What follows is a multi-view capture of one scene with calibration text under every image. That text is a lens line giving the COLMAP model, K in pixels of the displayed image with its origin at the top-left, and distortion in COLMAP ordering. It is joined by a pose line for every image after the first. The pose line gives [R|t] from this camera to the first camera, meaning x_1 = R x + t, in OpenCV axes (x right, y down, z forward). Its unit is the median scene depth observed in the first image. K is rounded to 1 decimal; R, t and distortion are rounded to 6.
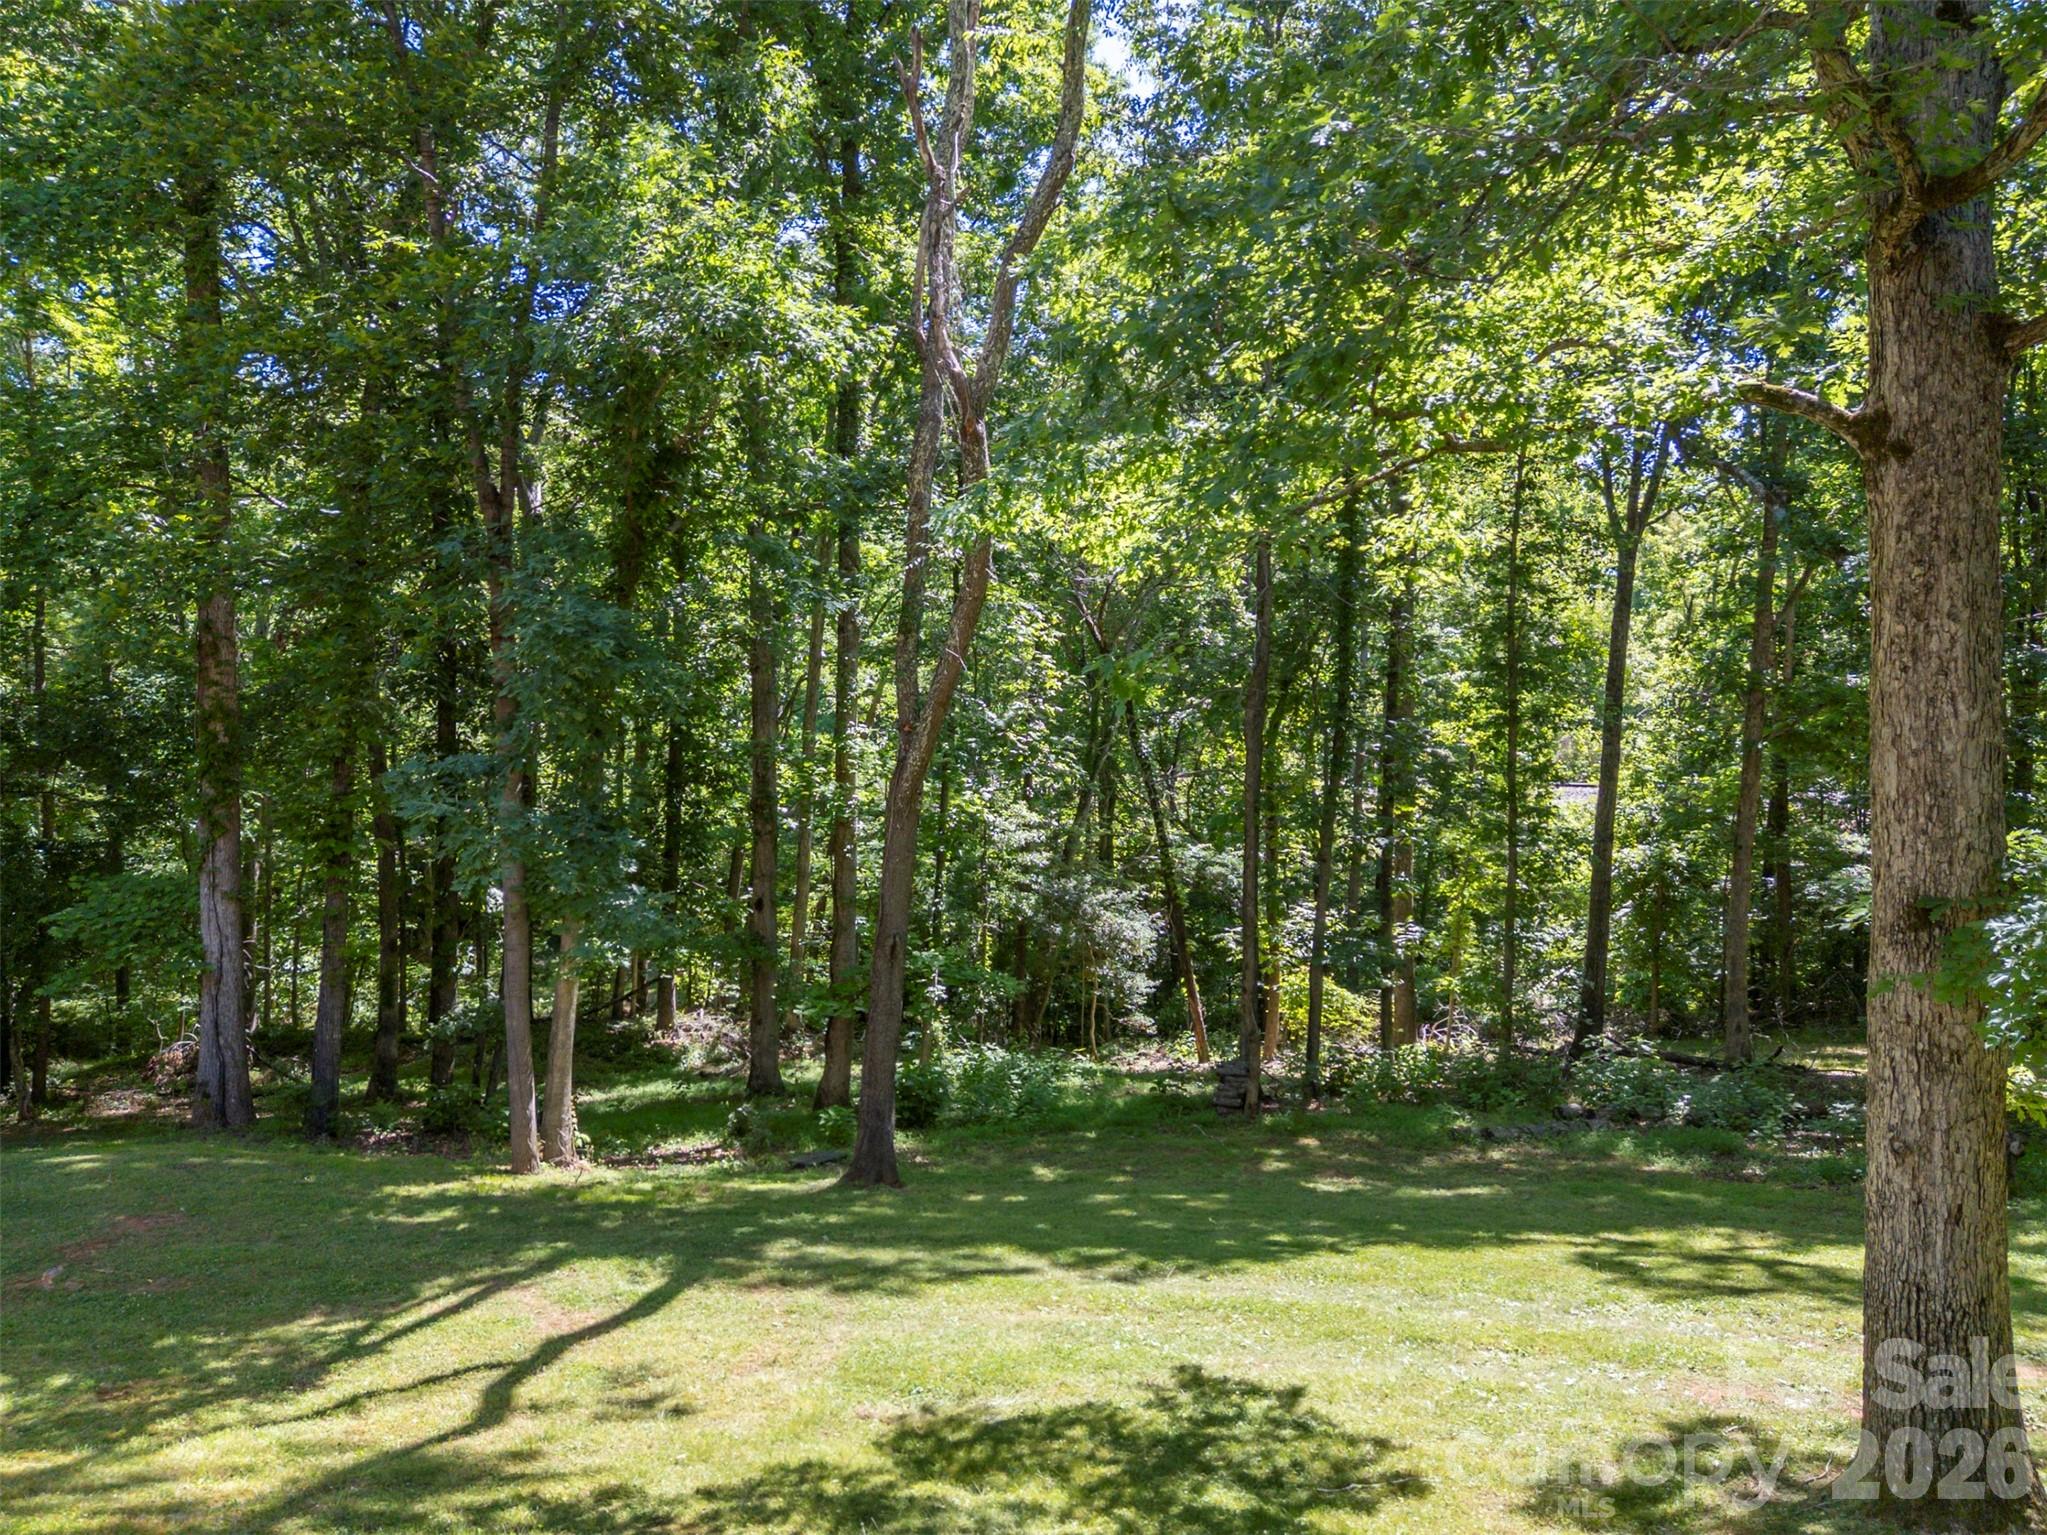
lens RADIAL K [[1435.1, 0, 1017.5], [0, 1435.1, 768.0], [0, 0, 1]] dist [0.051444, -0.019651]
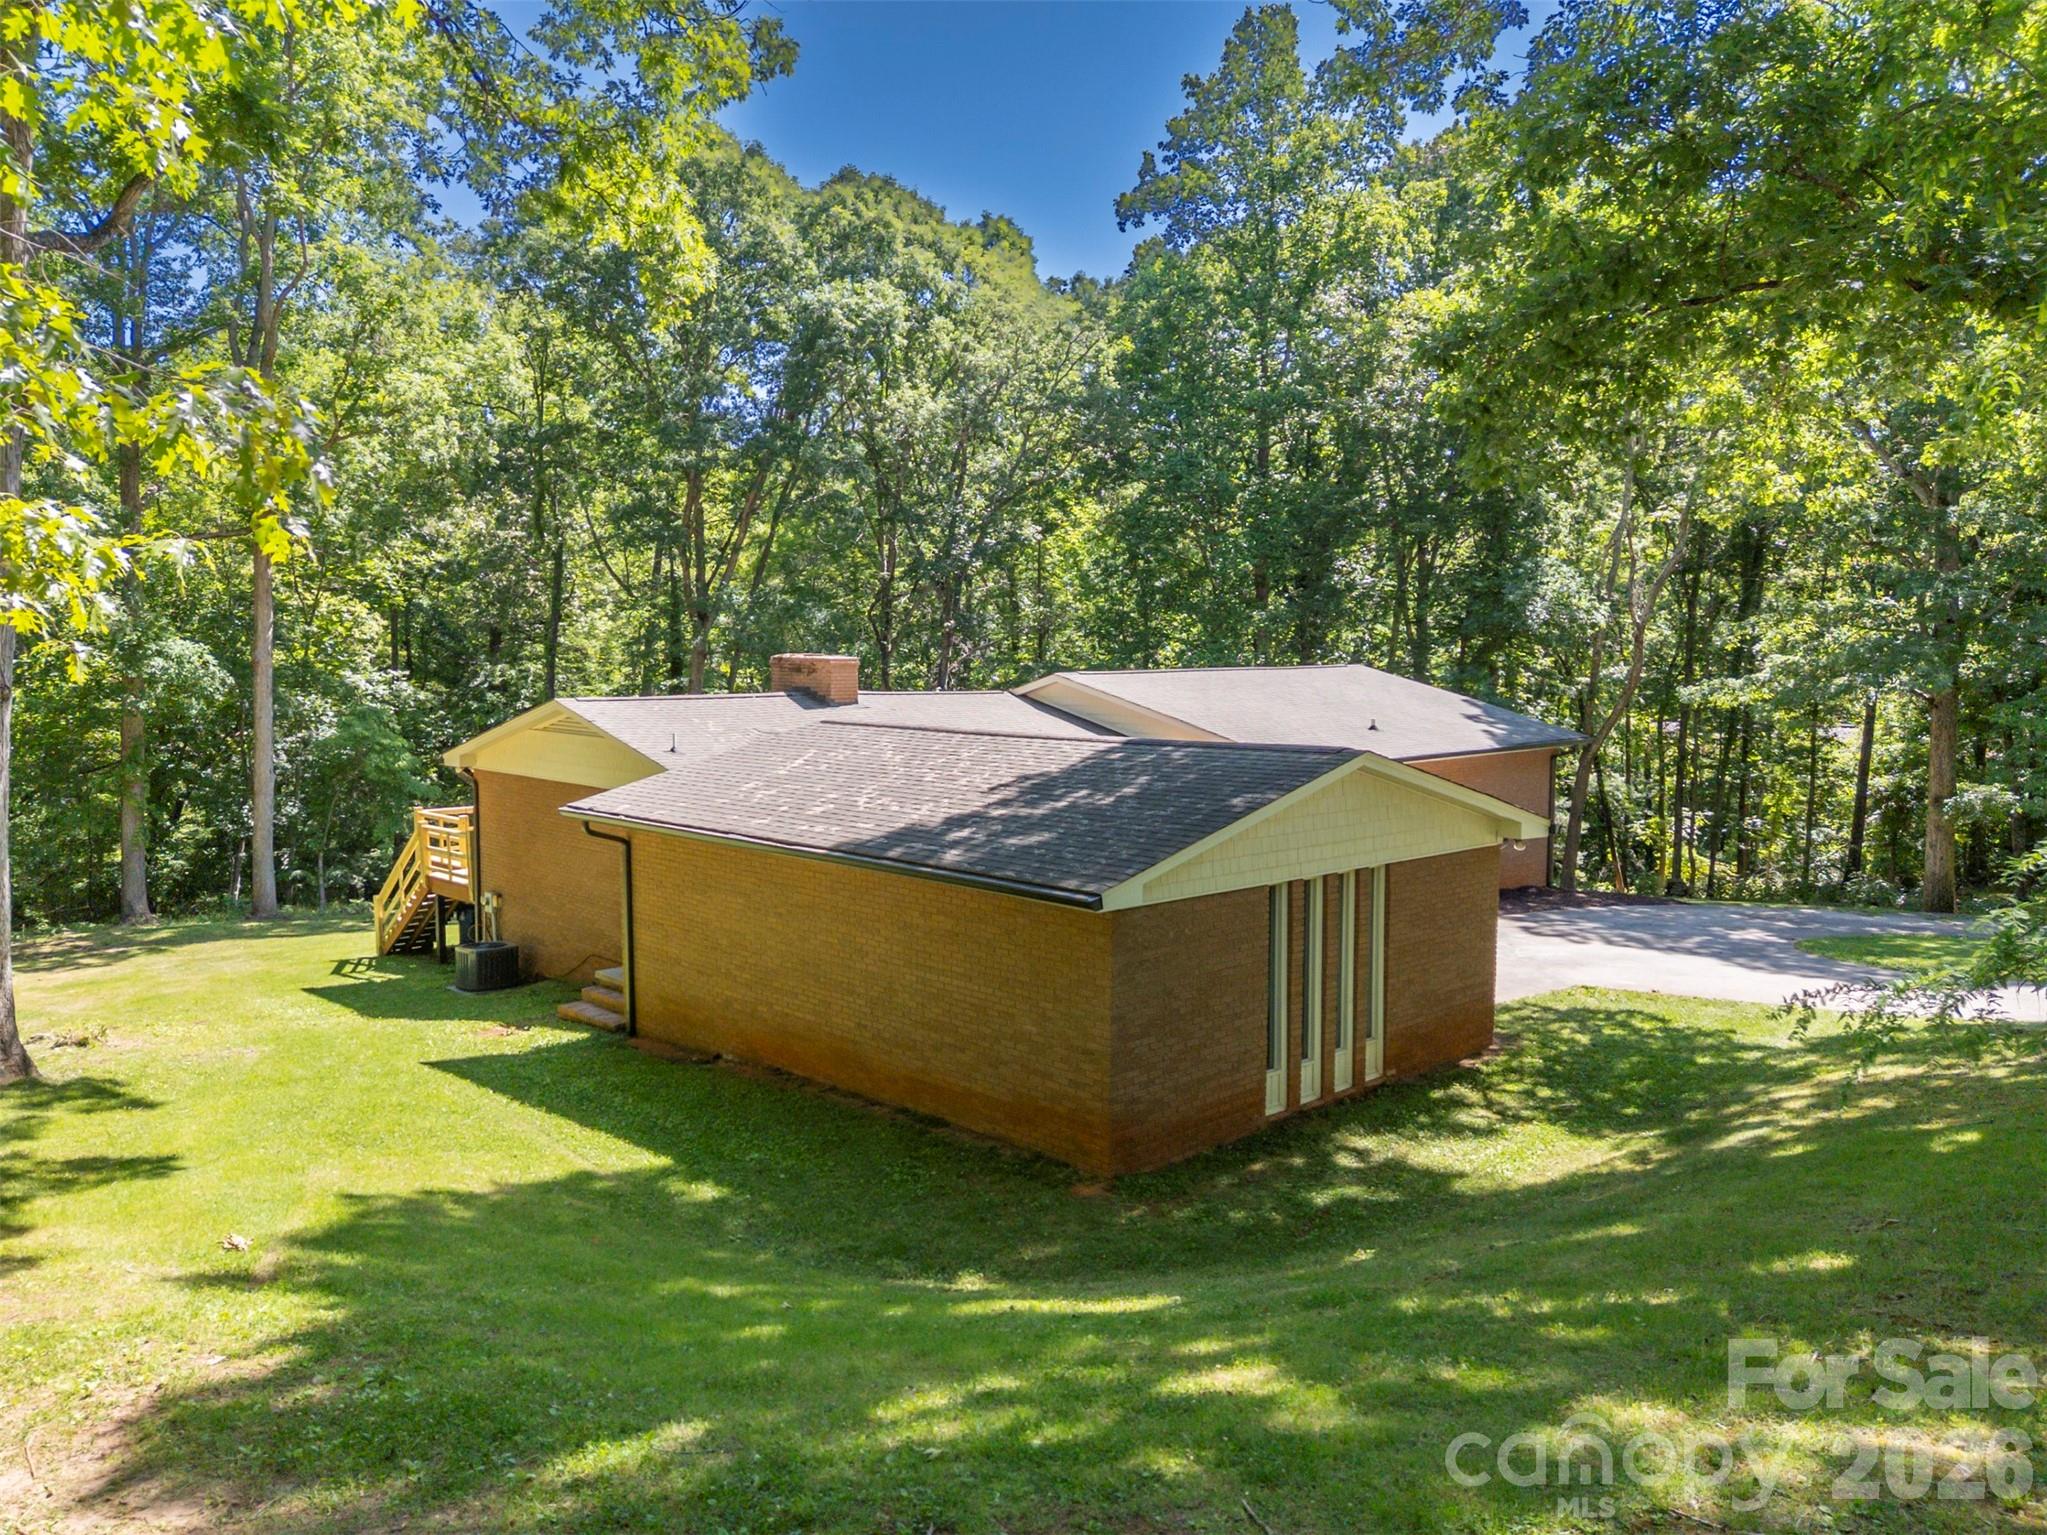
lens RADIAL K [[1435.1, 0, 1031.0], [0, 1435.1, 765.1], [0, 0, 1]] dist [0.051444, -0.019651]
pose [[0.991566, 0.008821, -0.129301, -0.334042], [-0.001494, 0.998393, 0.056656, -0.053898], [0.129593, -0.055985, 0.989986, -0.798860]]
